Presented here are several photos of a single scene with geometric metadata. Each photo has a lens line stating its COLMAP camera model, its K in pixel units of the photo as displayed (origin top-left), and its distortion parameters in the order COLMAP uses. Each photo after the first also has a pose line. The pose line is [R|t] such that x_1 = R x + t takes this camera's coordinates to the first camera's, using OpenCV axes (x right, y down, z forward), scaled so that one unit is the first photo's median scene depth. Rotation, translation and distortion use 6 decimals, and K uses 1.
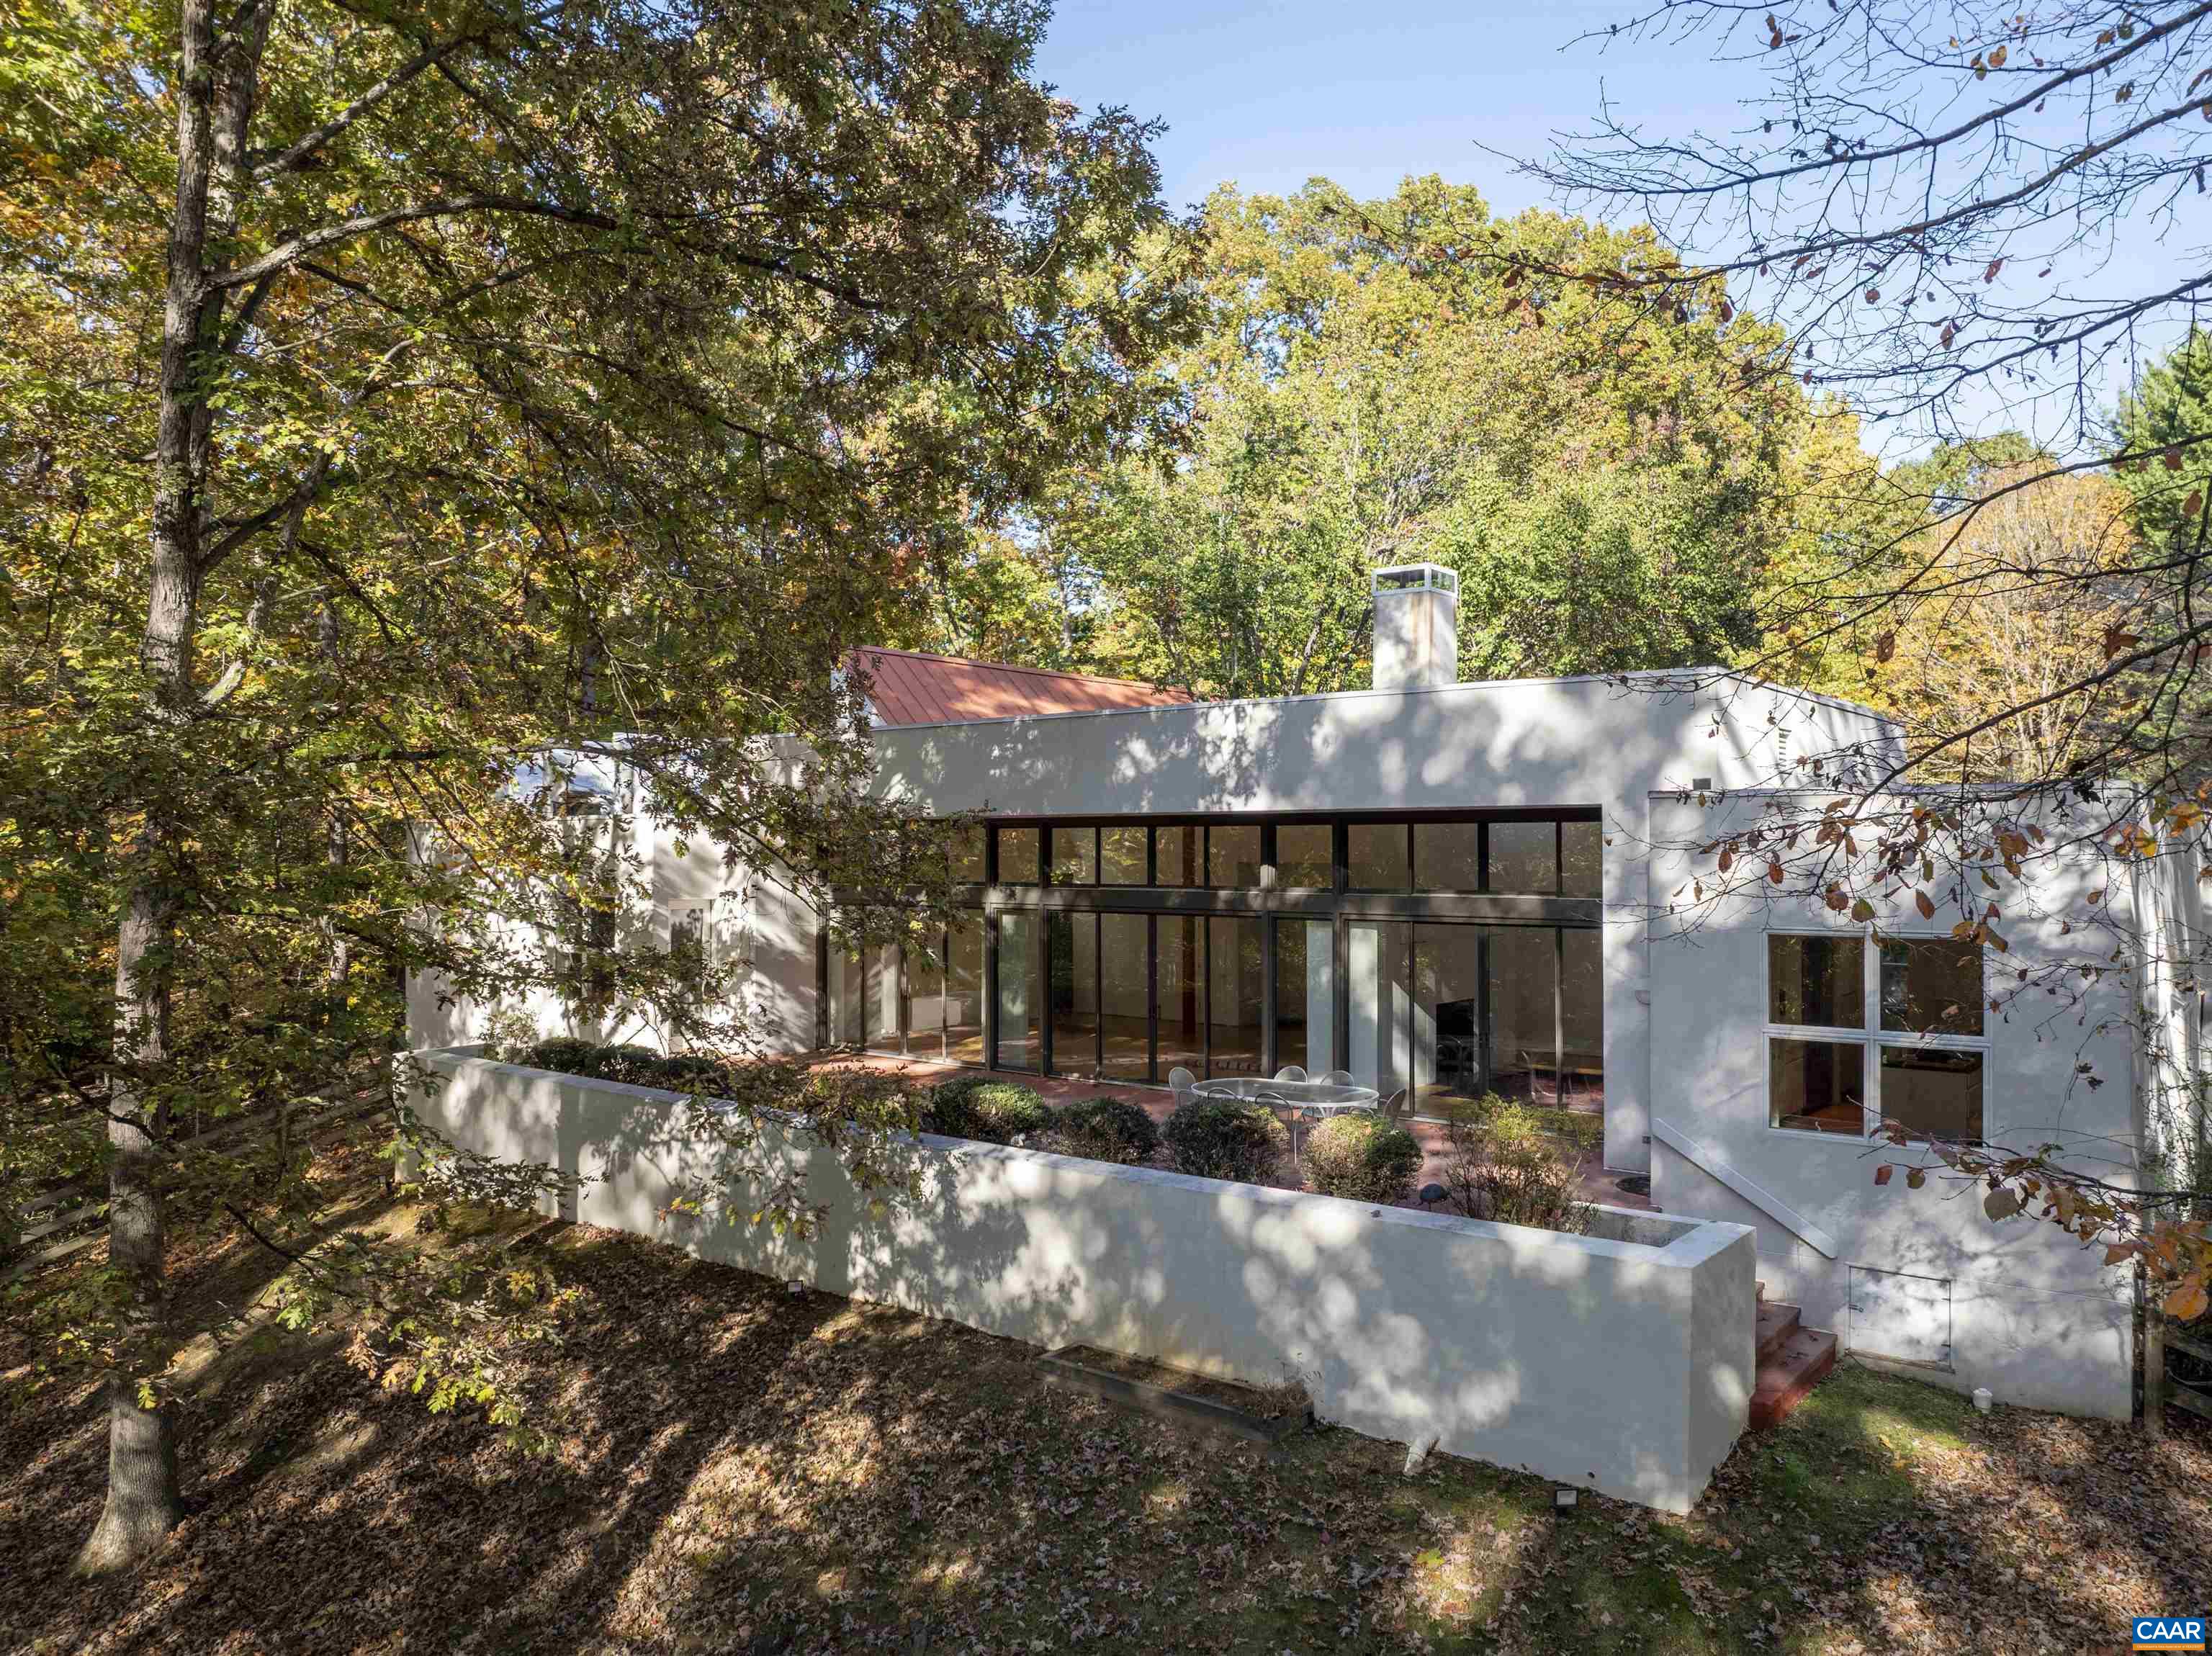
lens RADIAL K [[1571.0, 0, 1106.0], [0, 1571.0, 828.0], [0, 0, 1]] dist [0.065190, 0.007326]
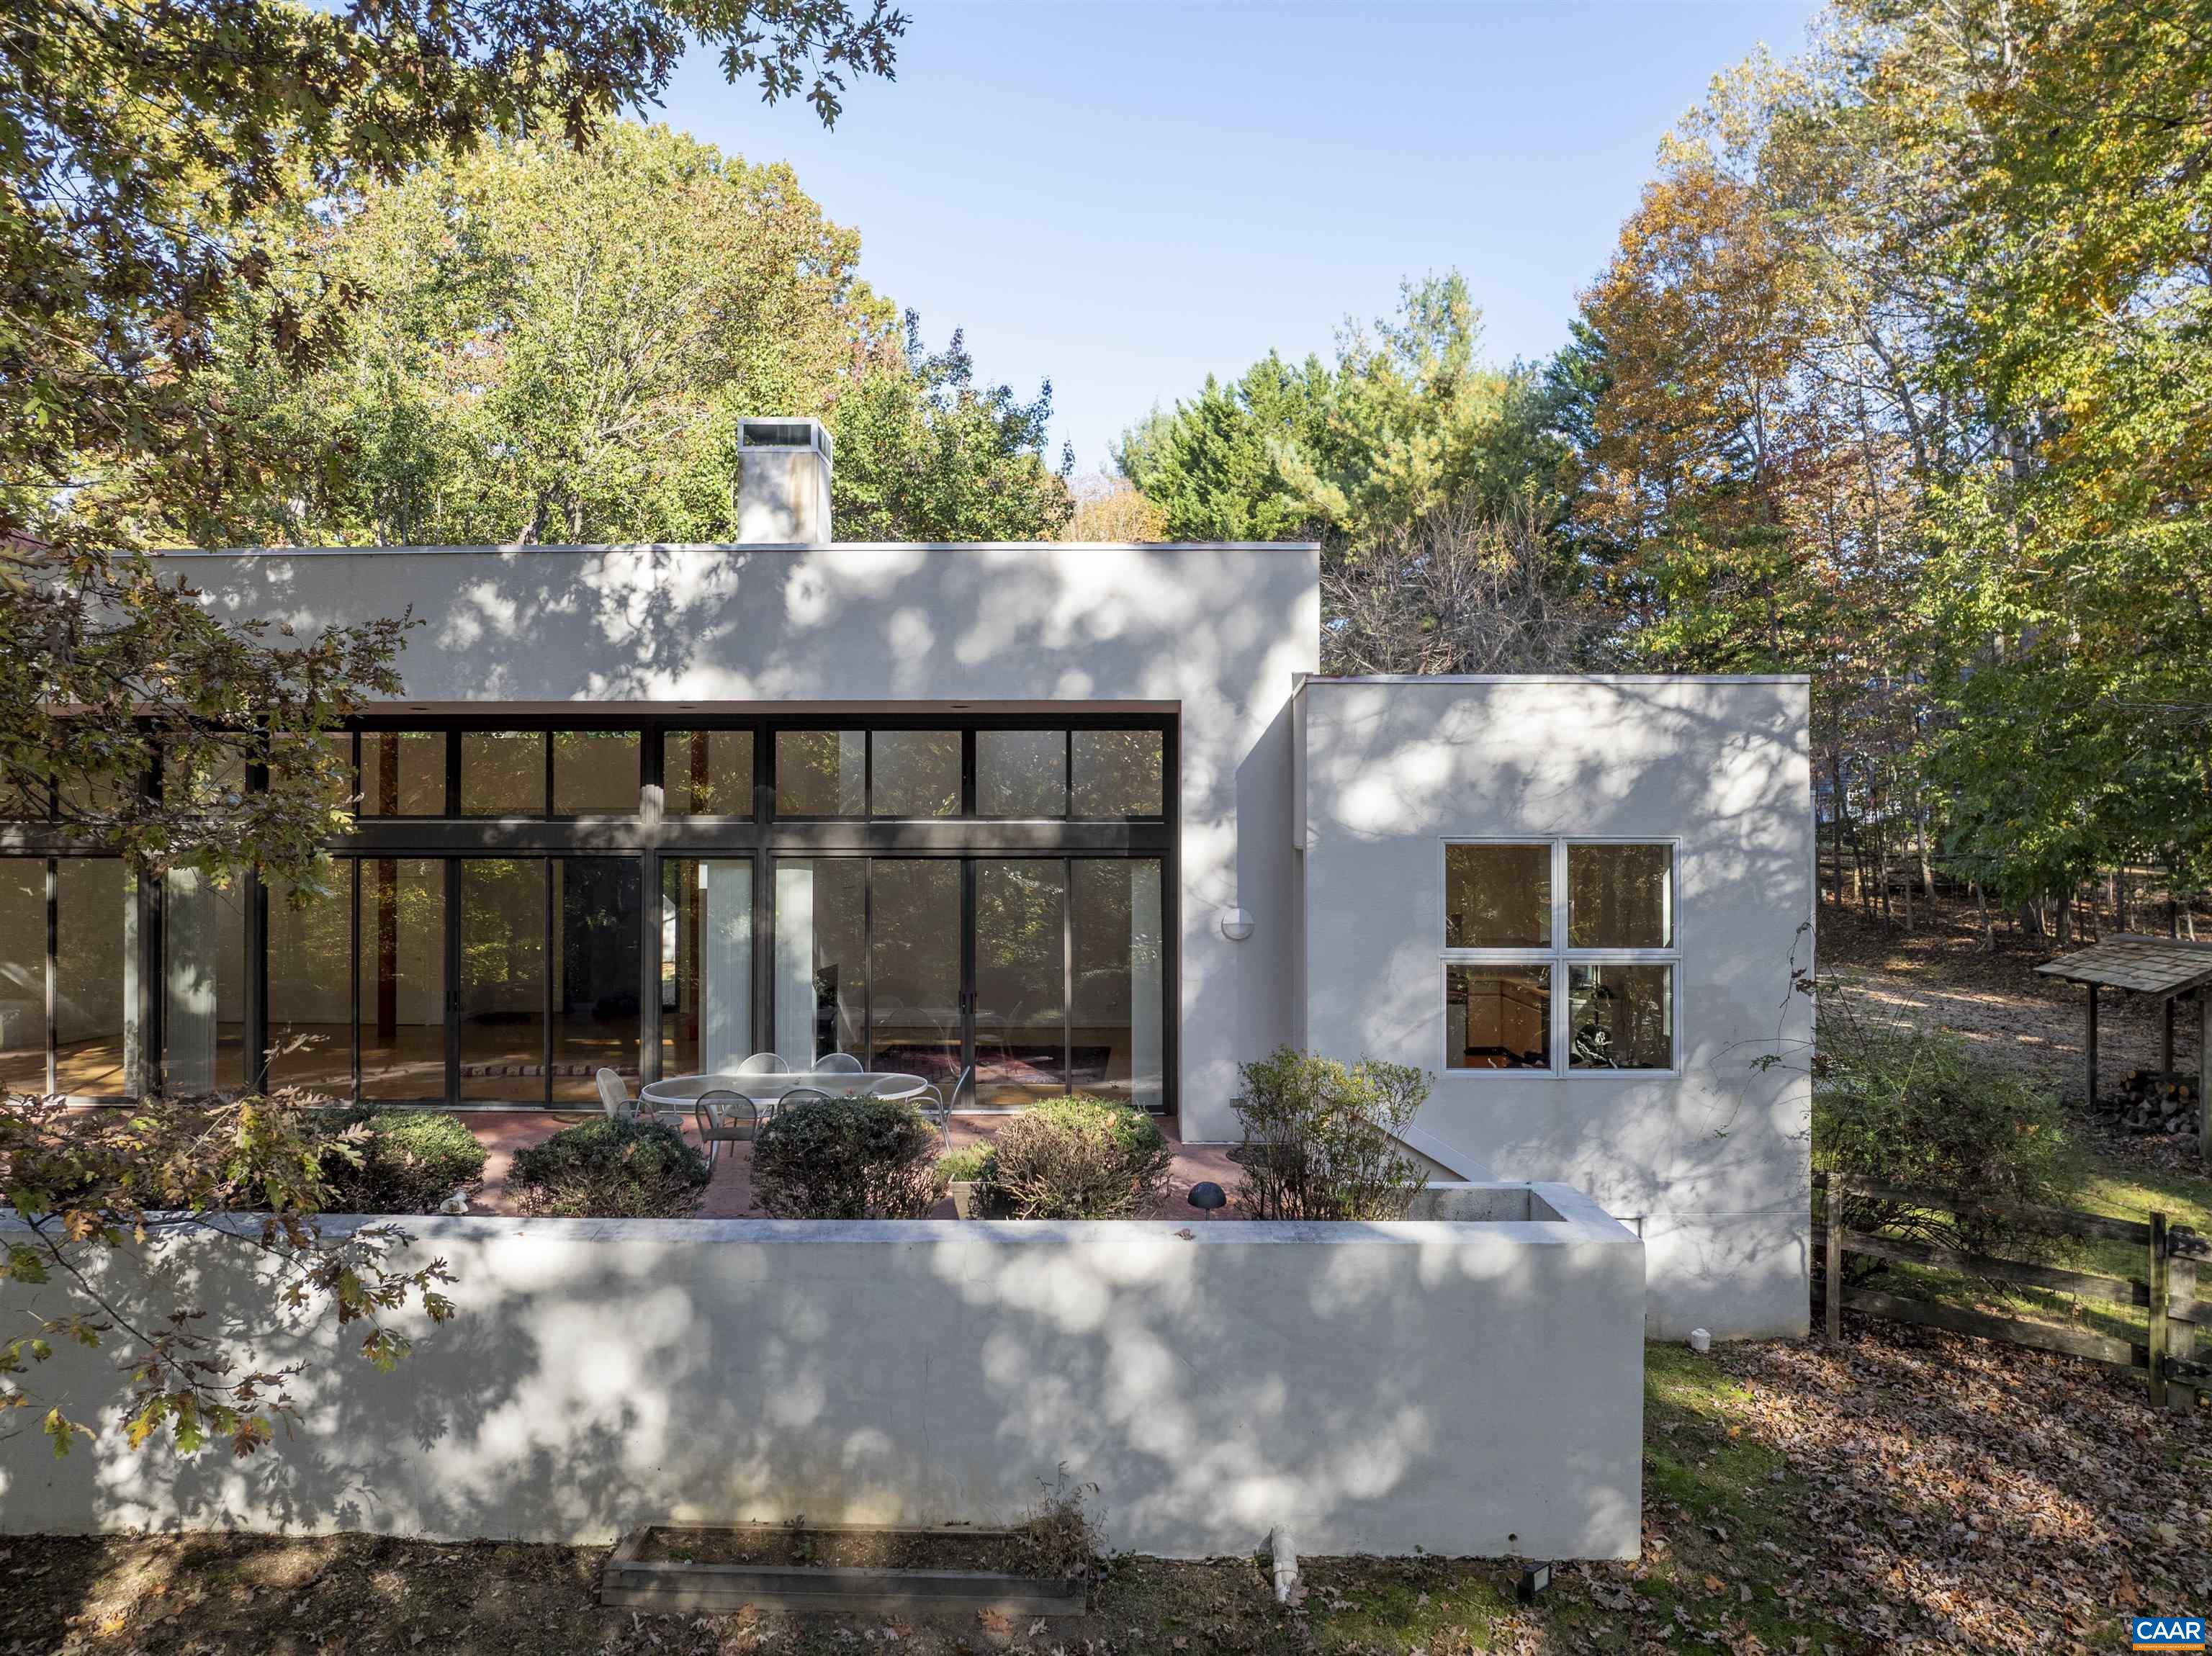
lens RADIAL K [[1630.0, 0, 1106.0], [0, 1630.0, 828.0], [0, 0, 1]] dist [0.066884, -0.089295]
pose [[0.806238, 0.013952, 0.591427, -0.248938], [-0.012983, 0.999898, -0.005889, 0.066386], [-0.591449, -0.002931, 0.806337, 0.400829]]
